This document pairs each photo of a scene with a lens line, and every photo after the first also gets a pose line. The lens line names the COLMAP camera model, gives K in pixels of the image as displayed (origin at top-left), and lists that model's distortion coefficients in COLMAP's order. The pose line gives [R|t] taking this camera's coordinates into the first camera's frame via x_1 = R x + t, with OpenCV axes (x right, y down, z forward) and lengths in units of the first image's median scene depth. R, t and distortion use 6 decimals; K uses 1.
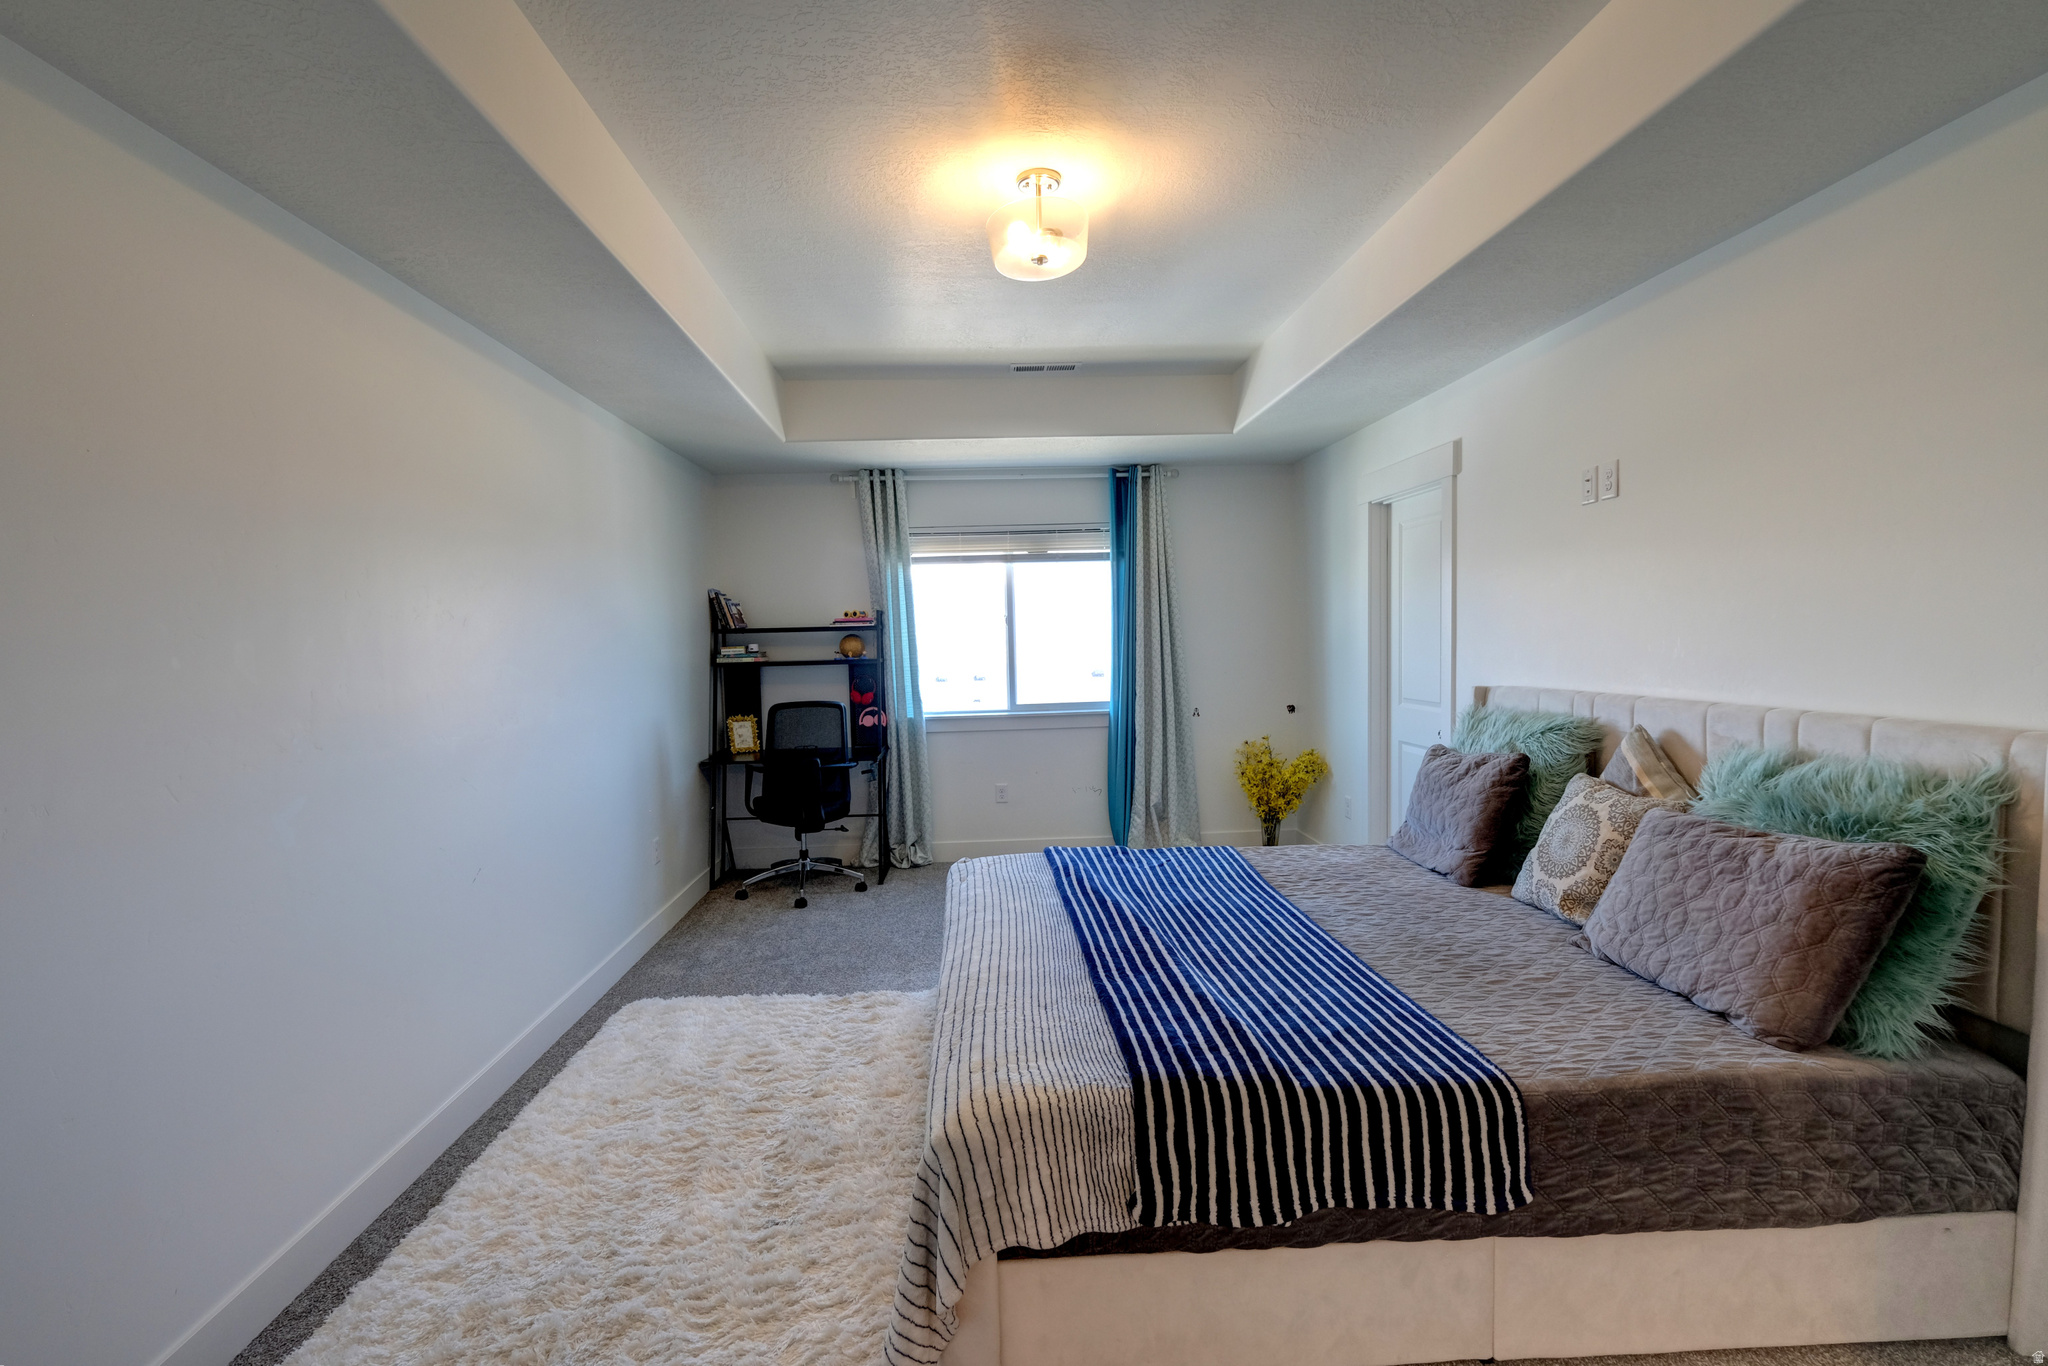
lens RADIAL K [[909.4, 0, 1000.3], [0, 909.4, 696.0], [0, 0, 1]] dist [0.003045, -0.000093]
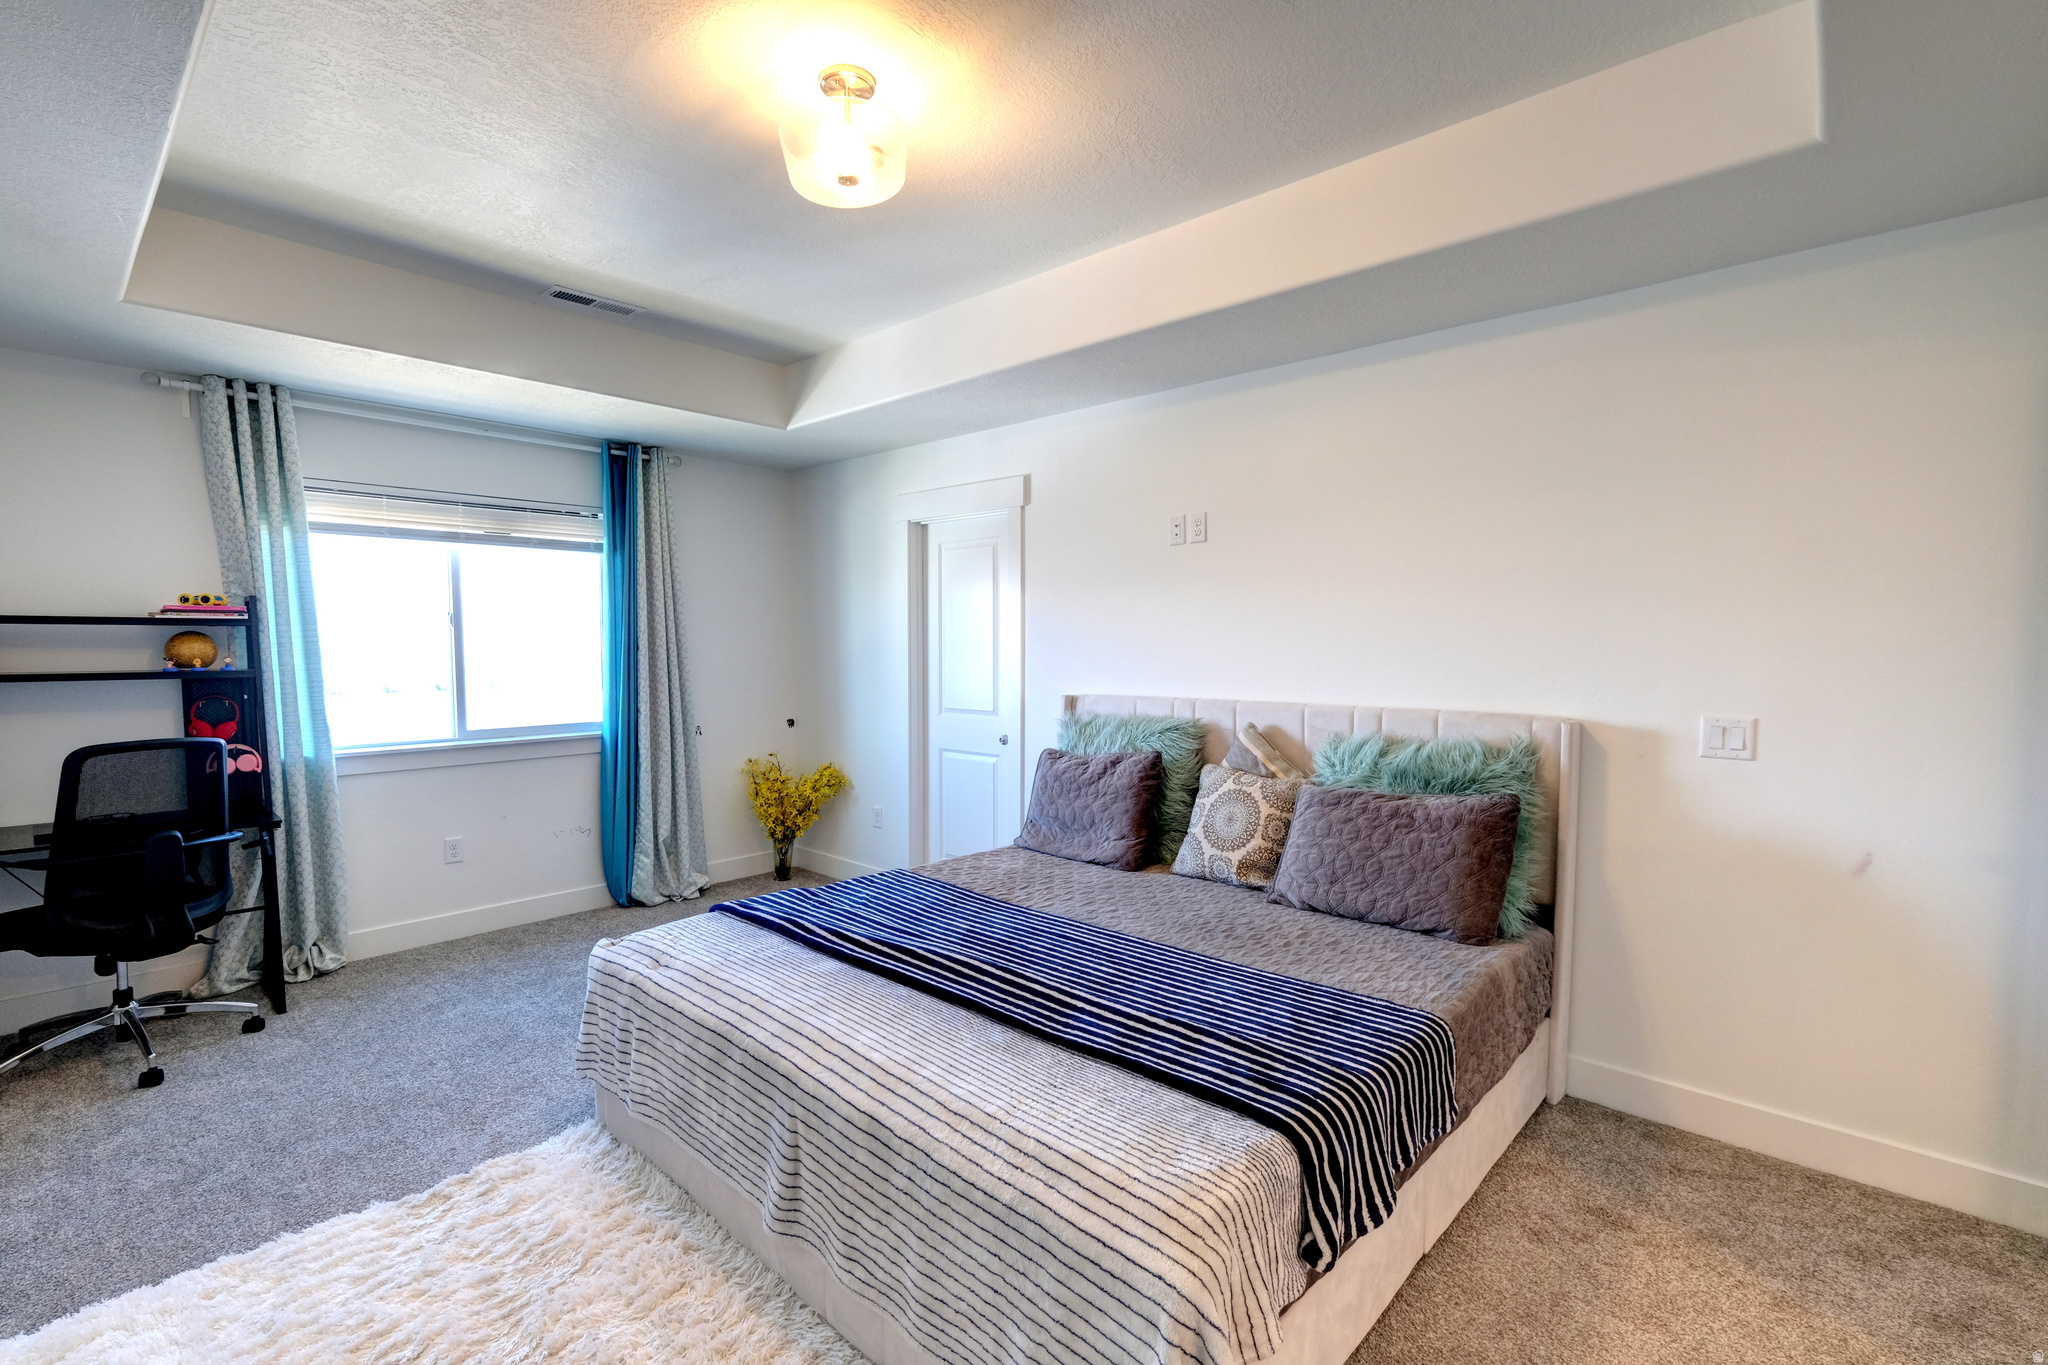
lens RADIAL K [[909.4, 0, 1000.3], [0, 909.4, 695.5], [0, 0, 1]] dist [0.003045, -0.000093]
pose [[0.717495, -0.016554, 0.696367, -0.328165], [0.027397, 0.999615, -0.004465, -0.007650], [-0.696025, 0.022282, 0.717672, 0.248561]]
